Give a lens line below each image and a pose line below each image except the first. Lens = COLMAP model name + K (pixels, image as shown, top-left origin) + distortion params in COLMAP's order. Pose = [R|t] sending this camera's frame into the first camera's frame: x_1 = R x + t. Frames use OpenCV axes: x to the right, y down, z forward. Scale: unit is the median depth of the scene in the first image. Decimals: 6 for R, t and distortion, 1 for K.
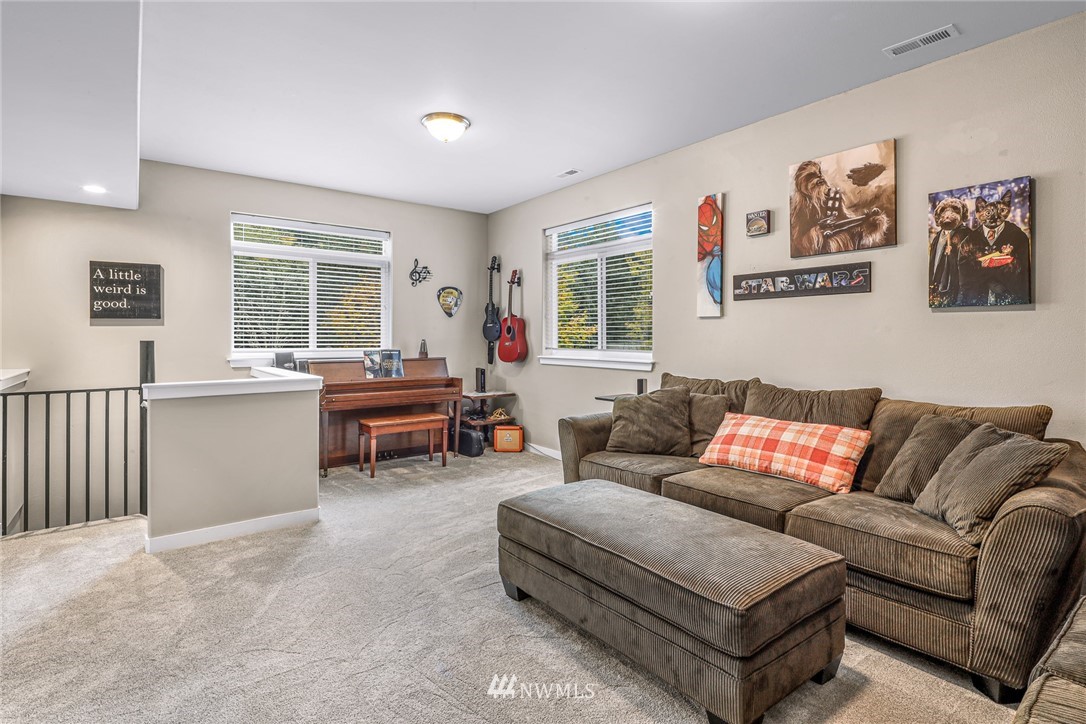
lens RADIAL K [[533.3, 0, 543.9], [0, 533.3, 333.3], [0, 0, 1]] dist [0.000772, -0.001795]
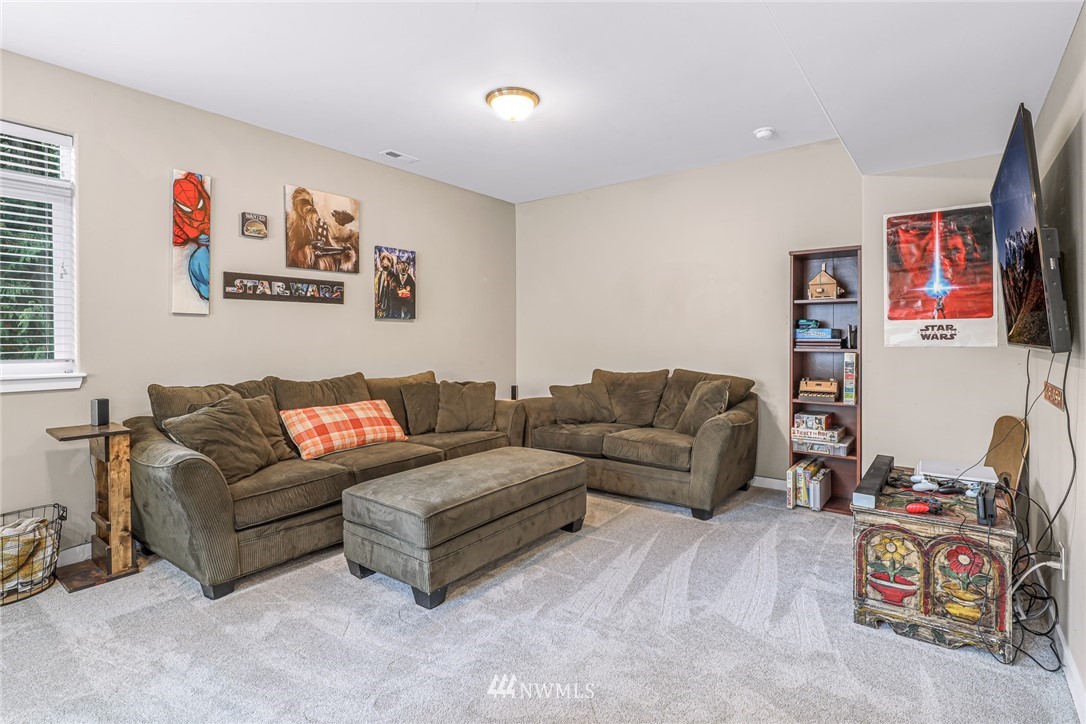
lens RADIAL K [[533.3, 0, 543.9], [0, 533.3, 333.3], [0, 0, 1]] dist [0.000772, -0.001795]
pose [[-0.269399, 0.001048, 0.963028, -0.841955], [-0.006892, 0.999972, -0.003016, -0.001004], [-0.963004, -0.007449, -0.269384, 0.858072]]
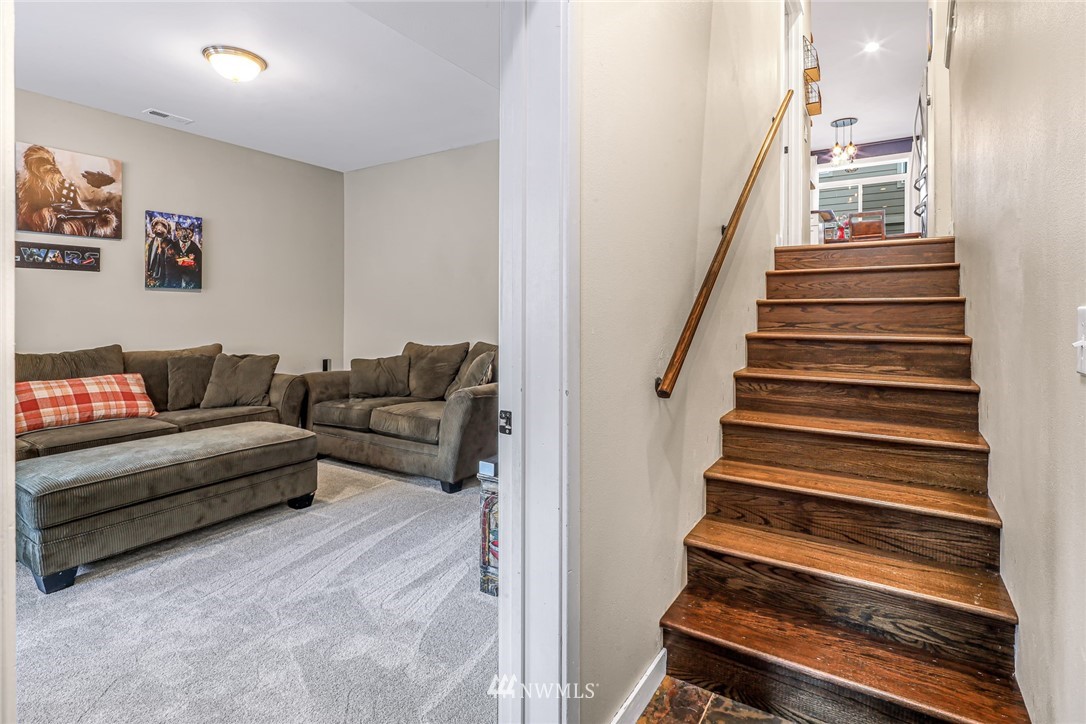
lens RADIAL K [[539.3, 0, 547.5], [0, 539.3, 308.8], [0, 0, 1]] dist [-0.001041, -0.001934]
pose [[-0.354065, 0.000025, 0.935221, -0.973641], [-0.012469, 0.999911, -0.004747, 0.005280], [-0.935138, -0.013342, -0.354033, 0.439293]]
